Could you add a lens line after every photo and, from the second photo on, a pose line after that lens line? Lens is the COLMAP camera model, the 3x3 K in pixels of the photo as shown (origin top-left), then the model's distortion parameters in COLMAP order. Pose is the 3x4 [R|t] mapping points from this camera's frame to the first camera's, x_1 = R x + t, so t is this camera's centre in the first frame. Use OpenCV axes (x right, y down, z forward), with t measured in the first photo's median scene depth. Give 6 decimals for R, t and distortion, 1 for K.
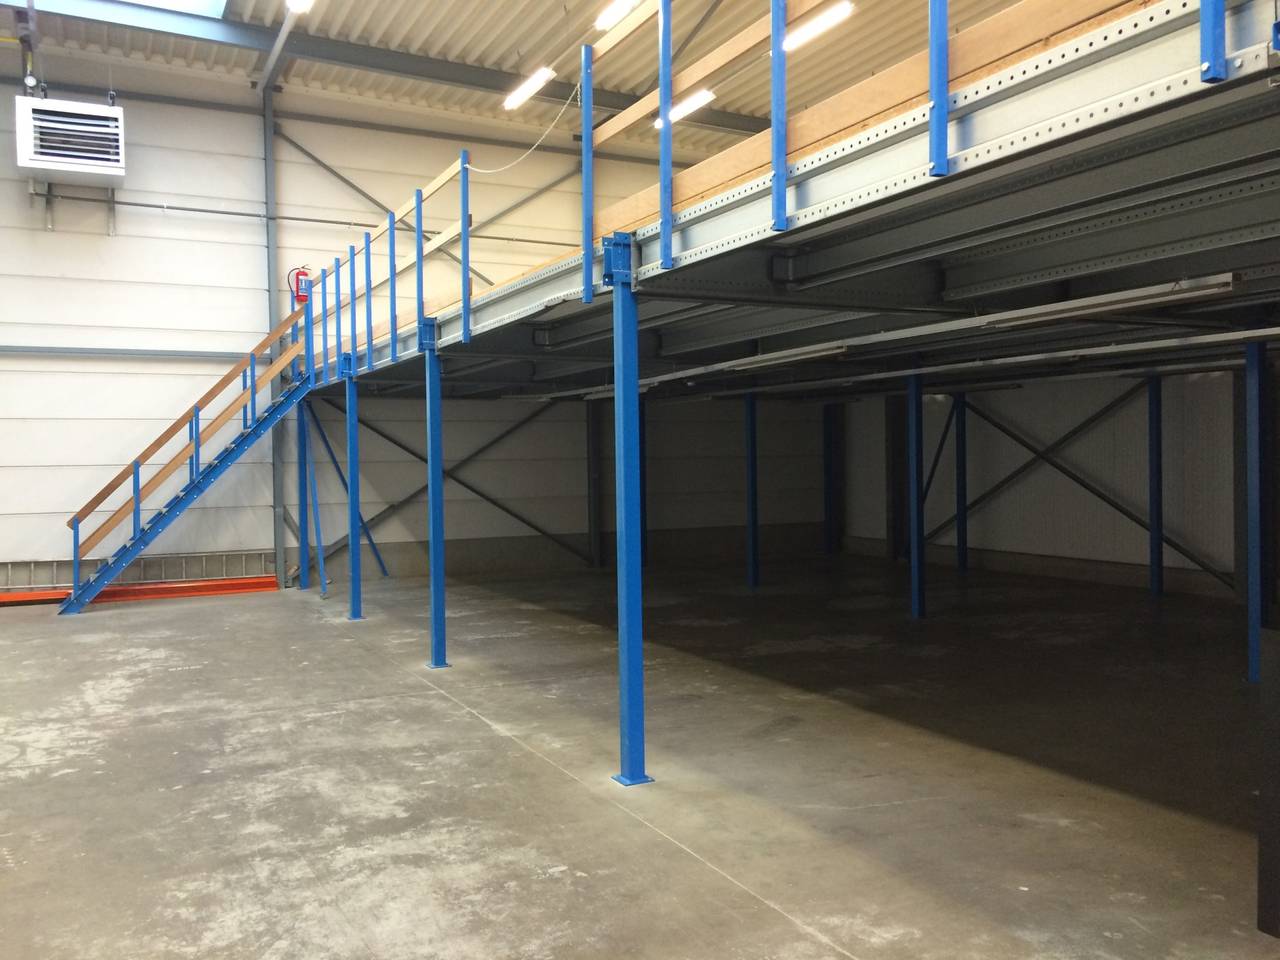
lens RADIAL K [[1077.2, 0, 635.1], [0, 1077.2, 452.9], [0, 0, 1]] dist [0.010670, -0.001033]
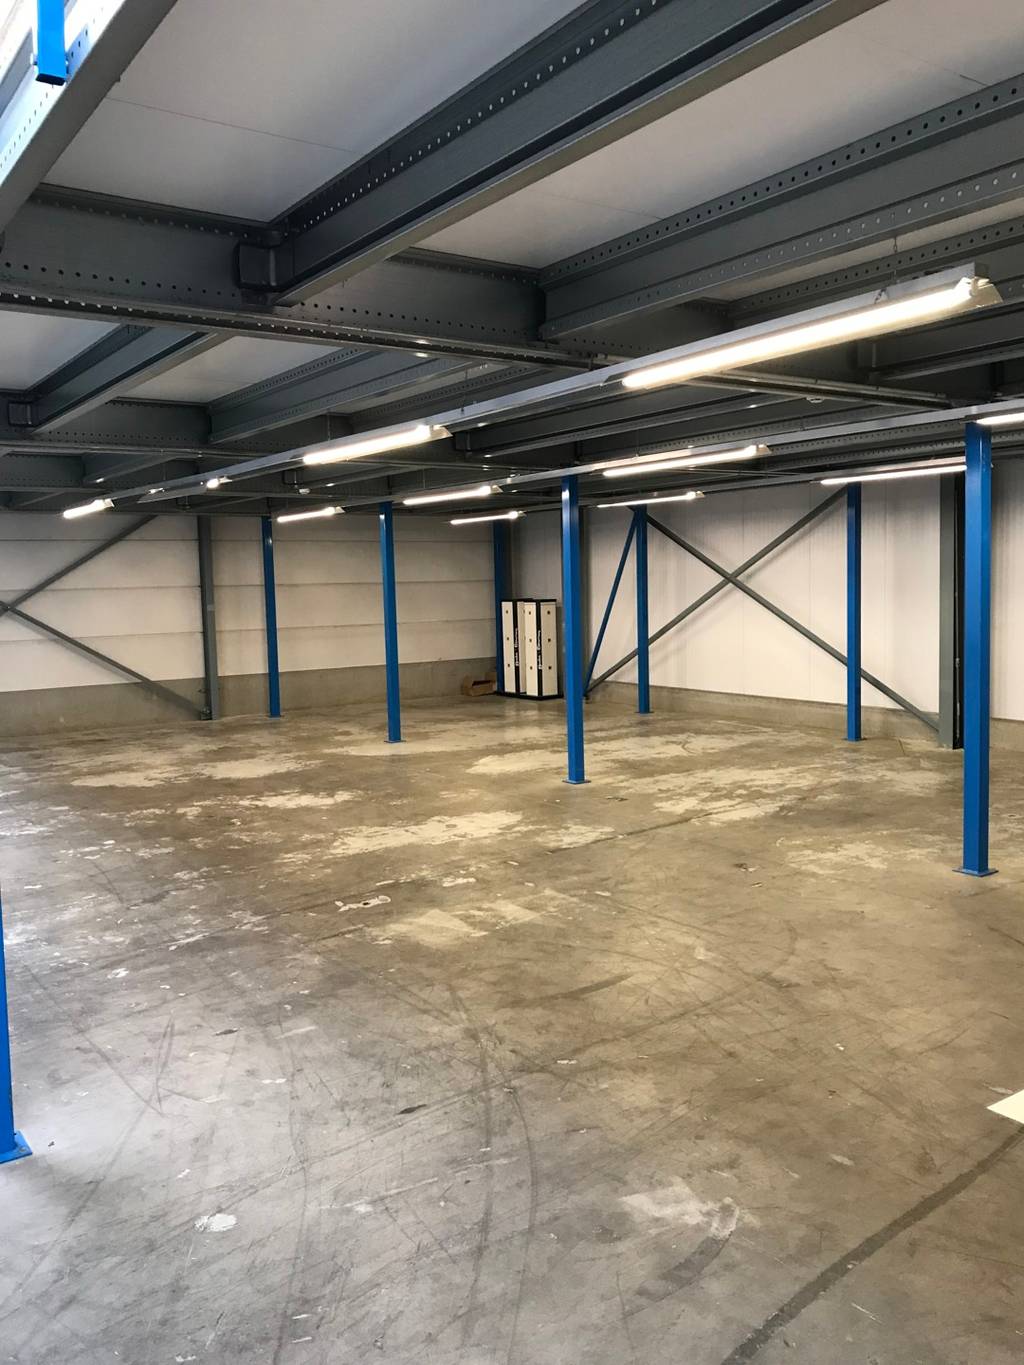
lens RADIAL K [[1120.7, 0, 512.0], [0, 1120.7, 682.5], [0, 0, 1]] dist [-0.001494, 0.080613]
pose [[0.988315, -0.021224, 0.150941, 0.072386], [0.006884, 0.995463, 0.094902, -0.001886], [-0.152270, -0.092754, 0.983977, 0.149498]]
